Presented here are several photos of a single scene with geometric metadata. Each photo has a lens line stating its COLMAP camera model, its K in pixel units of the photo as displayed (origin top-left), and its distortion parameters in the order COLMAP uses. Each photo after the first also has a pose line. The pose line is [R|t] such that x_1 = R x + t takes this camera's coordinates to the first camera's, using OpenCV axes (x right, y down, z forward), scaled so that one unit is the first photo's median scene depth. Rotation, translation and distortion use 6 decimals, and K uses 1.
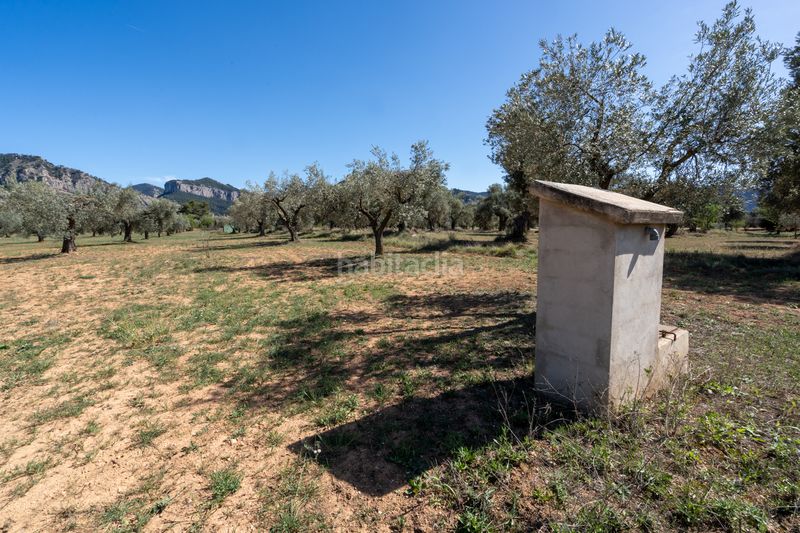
lens RADIAL K [[361.8, 0, 396.3], [0, 361.8, 261.5], [0, 0, 1]] dist [0.003463, 0.002225]
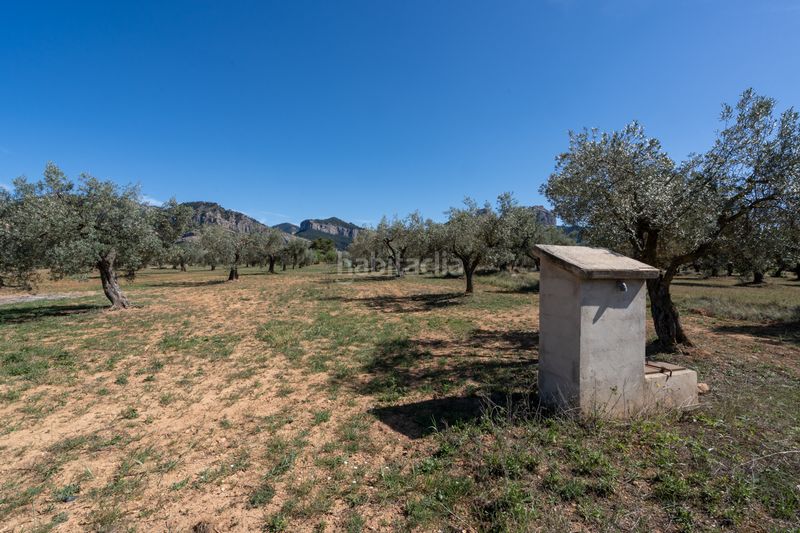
lens RADIAL K [[361.8, 0, 401.0], [0, 361.8, 263.3], [0, 0, 1]] dist [0.003463, 0.002225]
pose [[0.958388, 0.024096, -0.284451, 0.171647], [-0.051177, 0.994791, -0.088158, -0.000953], [0.280845, 0.099047, 0.954629, -0.293723]]
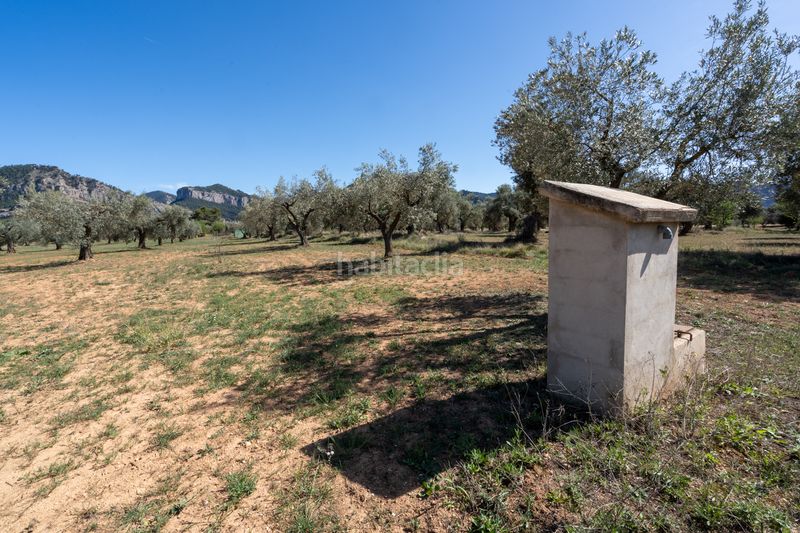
lens RADIAL K [[361.8, 0, 396.7], [0, 361.8, 262.0], [0, 0, 1]] dist [0.003463, 0.002225]
pose [[0.999593, -0.014007, -0.024842, -0.000761], [0.013871, 0.999888, -0.005625, -0.000059], [0.024918, 0.005278, 0.999676, -0.002379]]
